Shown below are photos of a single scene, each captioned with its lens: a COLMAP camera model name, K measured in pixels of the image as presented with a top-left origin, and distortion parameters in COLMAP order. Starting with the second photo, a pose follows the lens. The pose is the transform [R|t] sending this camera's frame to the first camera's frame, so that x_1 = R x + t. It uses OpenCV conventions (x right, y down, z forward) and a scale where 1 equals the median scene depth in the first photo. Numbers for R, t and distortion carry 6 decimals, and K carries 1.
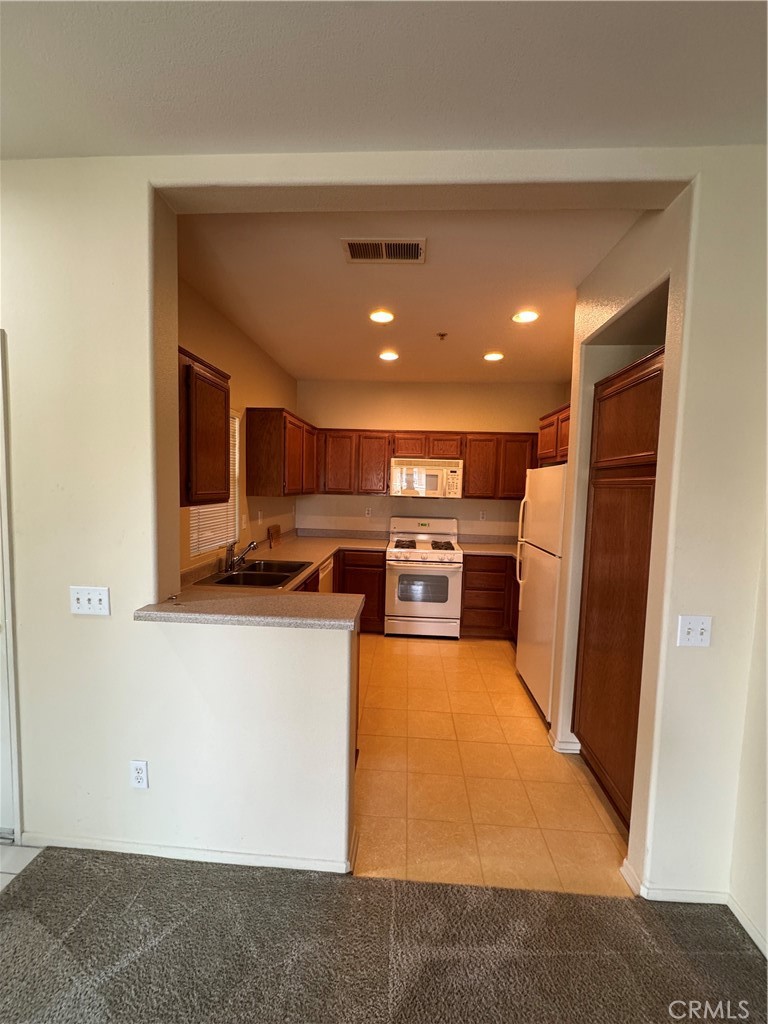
lens RADIAL K [[410.0, 0, 384.6], [0, 410.0, 512.8], [0, 0, 1]] dist [-0.000912, 0.000417]
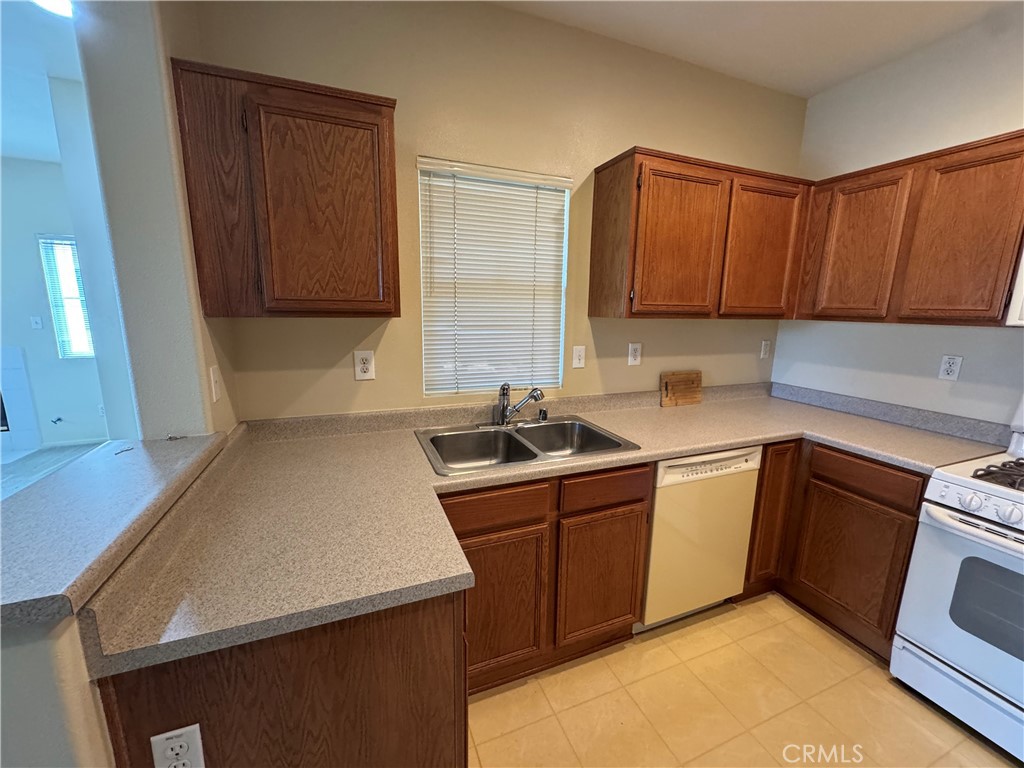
lens RADIAL K [[410.0, 0, 512.0], [0, 410.0, 385.1], [0, 0, 1]] dist [-0.000912, 0.000417]
pose [[0.428525, 0.151696, -0.890705, 0.157280], [-0.067255, 0.988426, 0.135982, -0.011825], [0.901023, 0.001633, 0.433767, 0.504133]]
